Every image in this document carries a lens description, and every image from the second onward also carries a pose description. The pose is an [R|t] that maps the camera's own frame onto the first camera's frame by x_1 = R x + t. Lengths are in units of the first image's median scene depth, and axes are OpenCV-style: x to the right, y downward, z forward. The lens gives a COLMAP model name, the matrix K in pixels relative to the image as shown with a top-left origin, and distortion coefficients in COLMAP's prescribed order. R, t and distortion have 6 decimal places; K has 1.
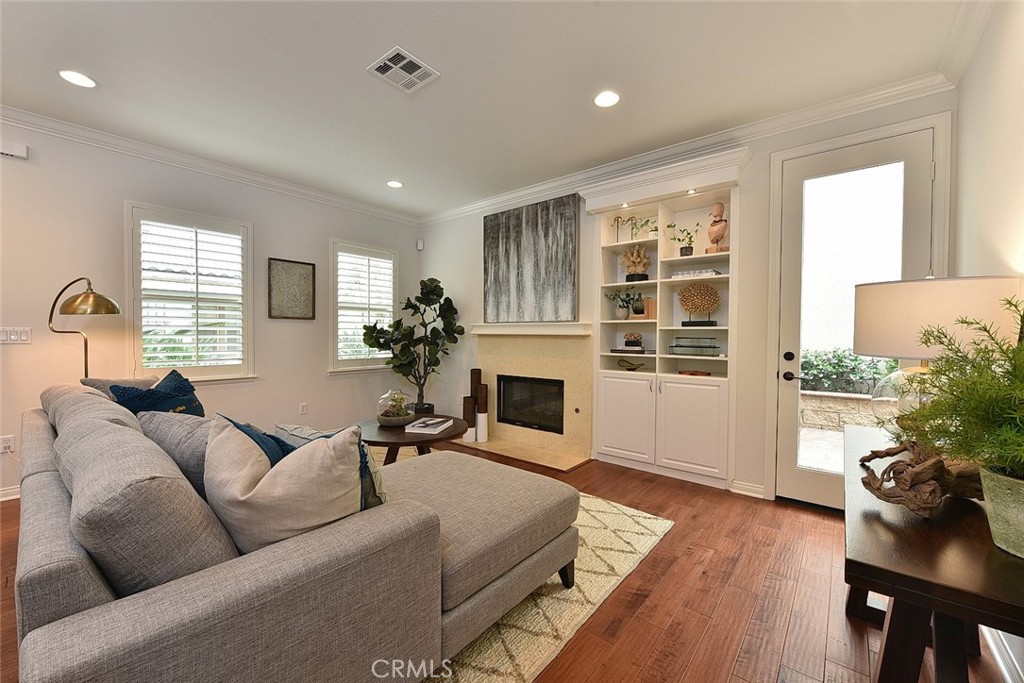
lens RADIAL K [[408.3, 0, 512.0], [0, 408.3, 341.5], [0, 0, 1]] dist [-0.001954, -0.000229]
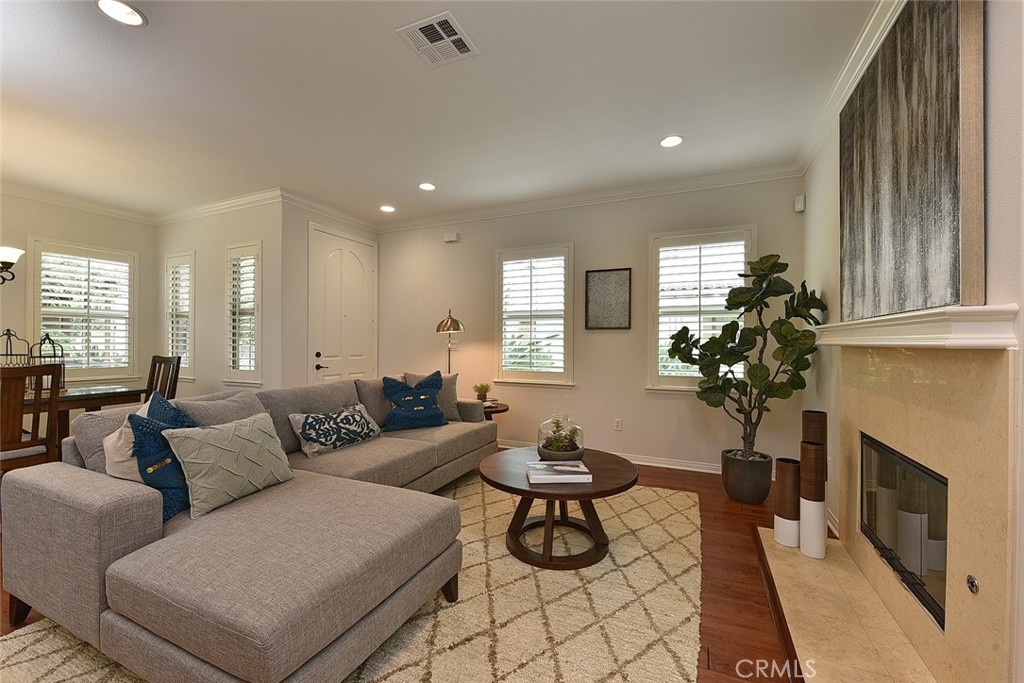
lens RADIAL K [[414.8, 0, 512.0], [0, 414.8, 341.5], [0, 0, 1]] dist [-0.000766, -0.000072]
pose [[0.264529, -0.007940, -0.964345, 0.369467], [-0.020689, 0.999689, -0.013906, -0.008364], [0.964156, 0.023630, 0.264282, 0.553328]]
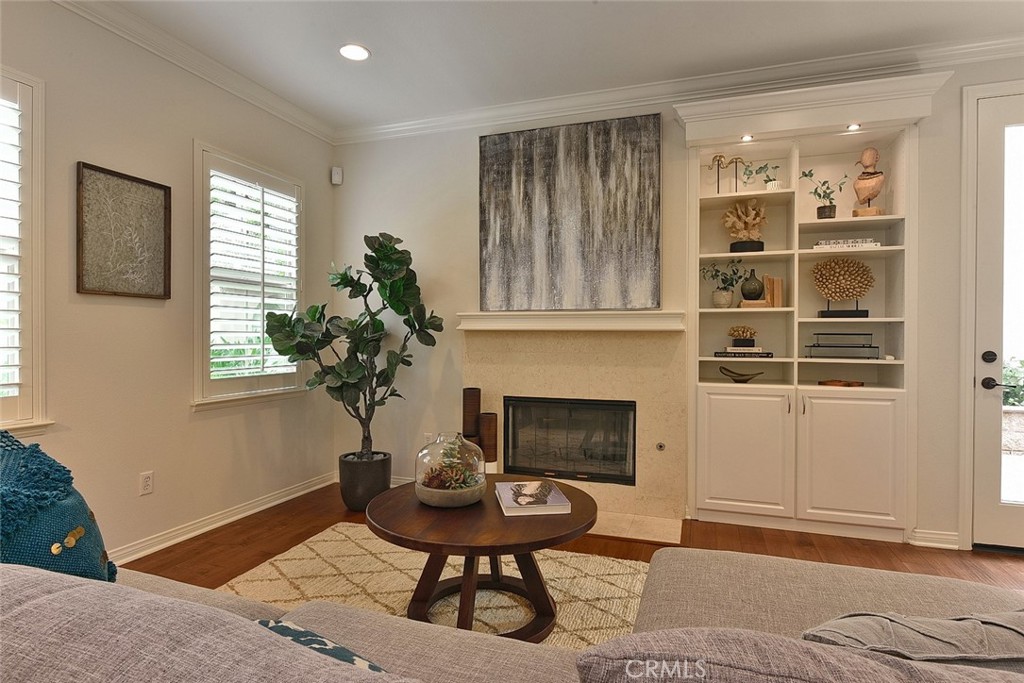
lens RADIAL K [[555.2, 0, 512.0], [0, 555.2, 341.5], [0, 0, 1]] dist [-0.001230, -0.000236]
pose [[0.935827, -0.004972, 0.352425, -0.366335], [0.007868, 0.999946, -0.006786, 0.005413], [-0.352372, 0.009123, 0.935816, 0.249543]]
